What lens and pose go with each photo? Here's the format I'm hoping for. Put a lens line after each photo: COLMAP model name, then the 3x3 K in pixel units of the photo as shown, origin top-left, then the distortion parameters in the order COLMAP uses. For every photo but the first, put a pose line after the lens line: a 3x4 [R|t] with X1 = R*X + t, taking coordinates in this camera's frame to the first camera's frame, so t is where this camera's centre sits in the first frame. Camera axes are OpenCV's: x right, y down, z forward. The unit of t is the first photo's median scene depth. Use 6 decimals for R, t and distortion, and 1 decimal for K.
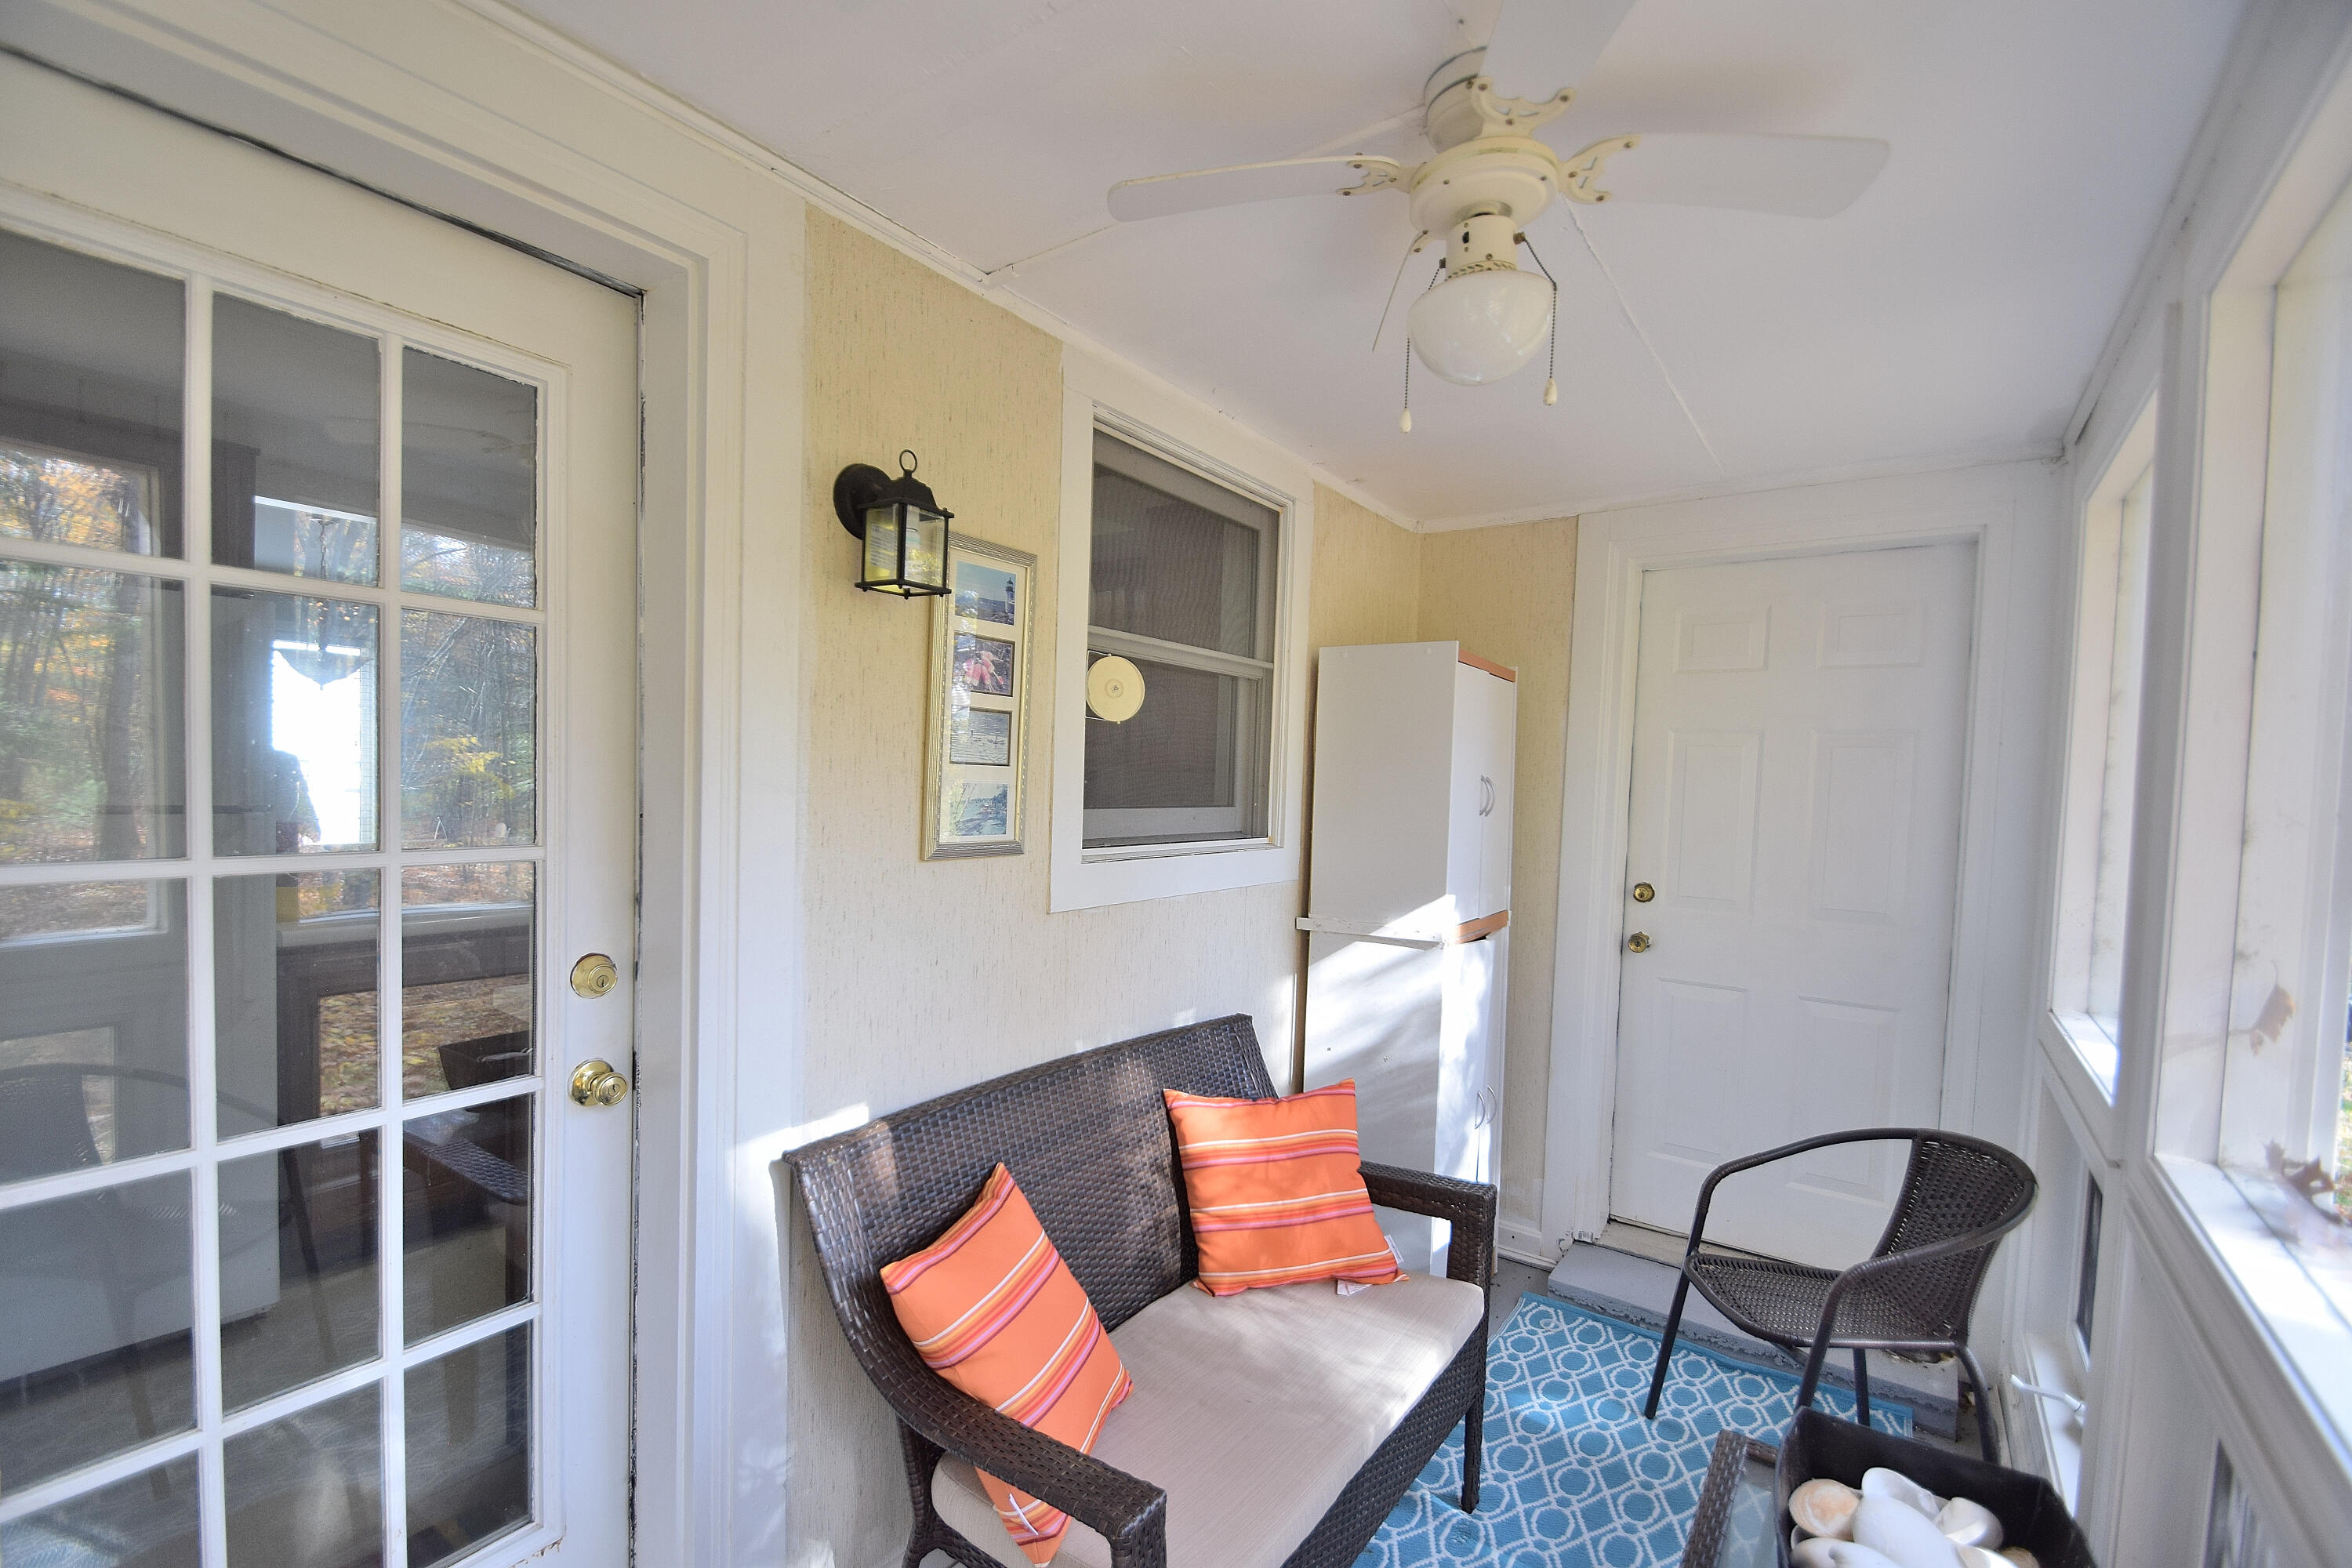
lens RADIAL K [[1013.0, 0, 1130.6], [0, 1013.0, 820.7], [0, 0, 1]] dist [0.002093, -0.011873]
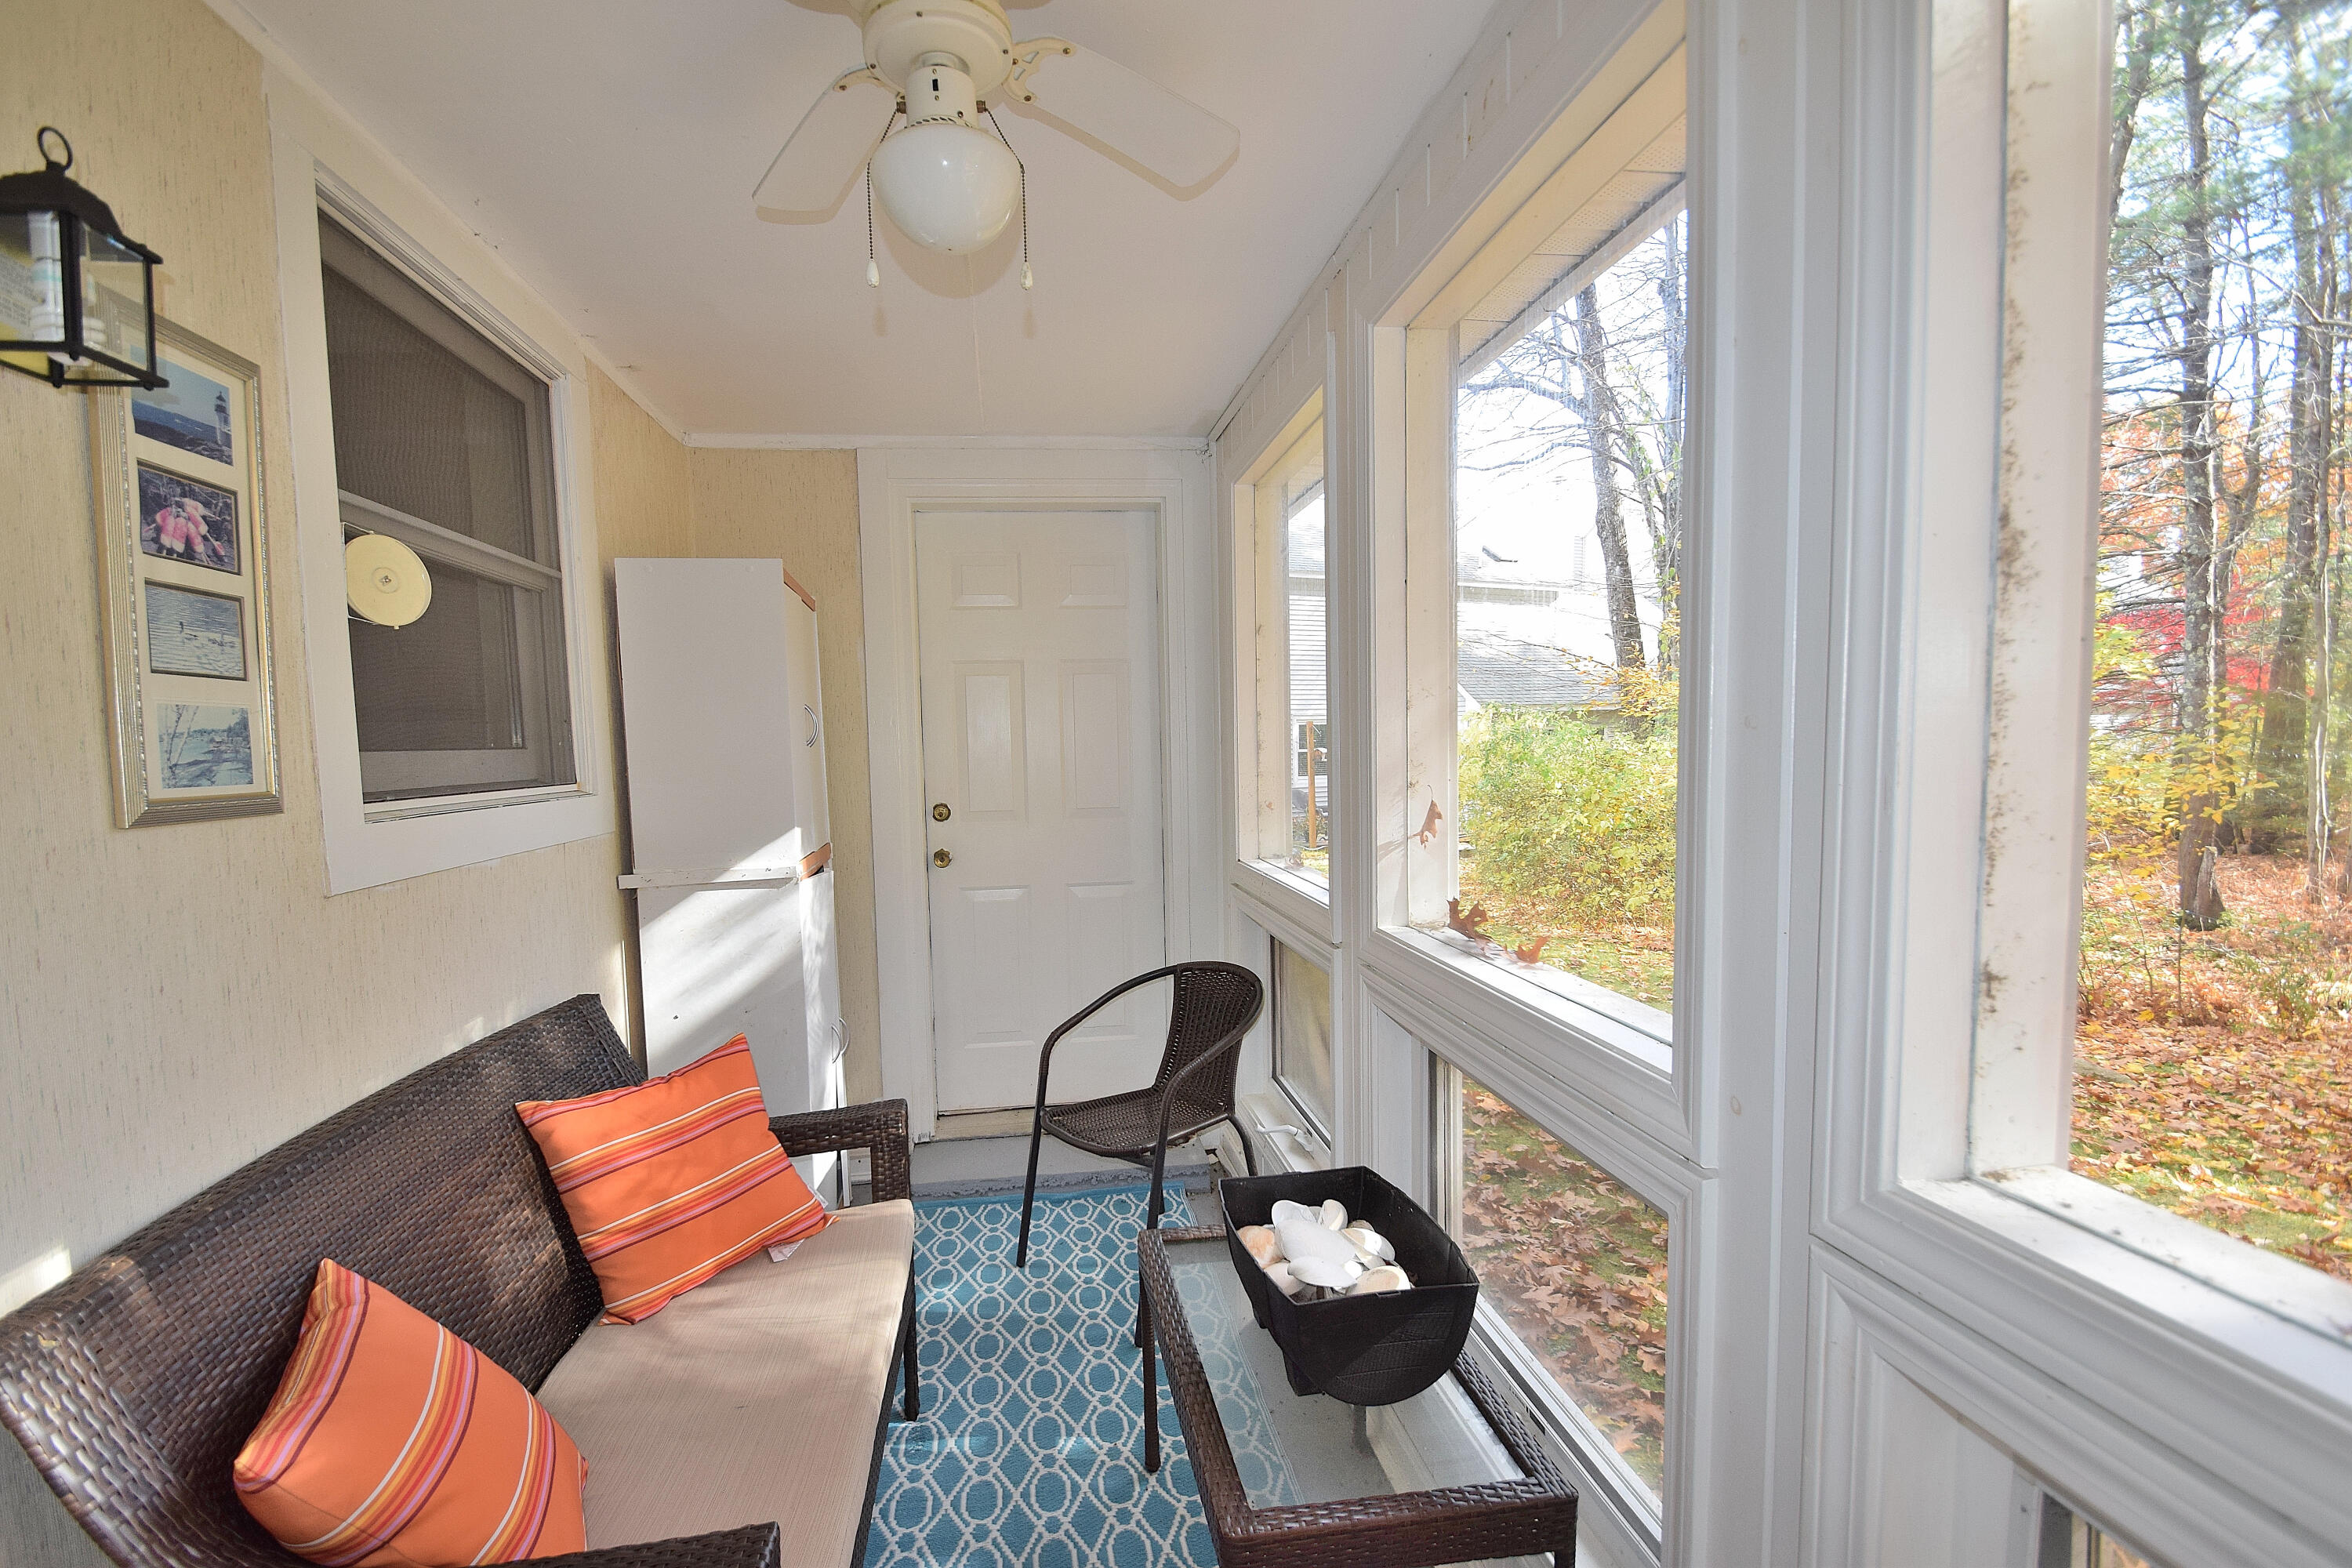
lens RADIAL K [[1013.0, 0, 1130.6], [0, 1013.0, 820.7], [0, 0, 1]] dist [0.002093, -0.011873]
pose [[0.722748, -0.102573, 0.683457, -0.138139], [0.075430, 0.994725, 0.069522, 0.029838], [-0.686983, 0.001306, 0.726672, 0.105764]]
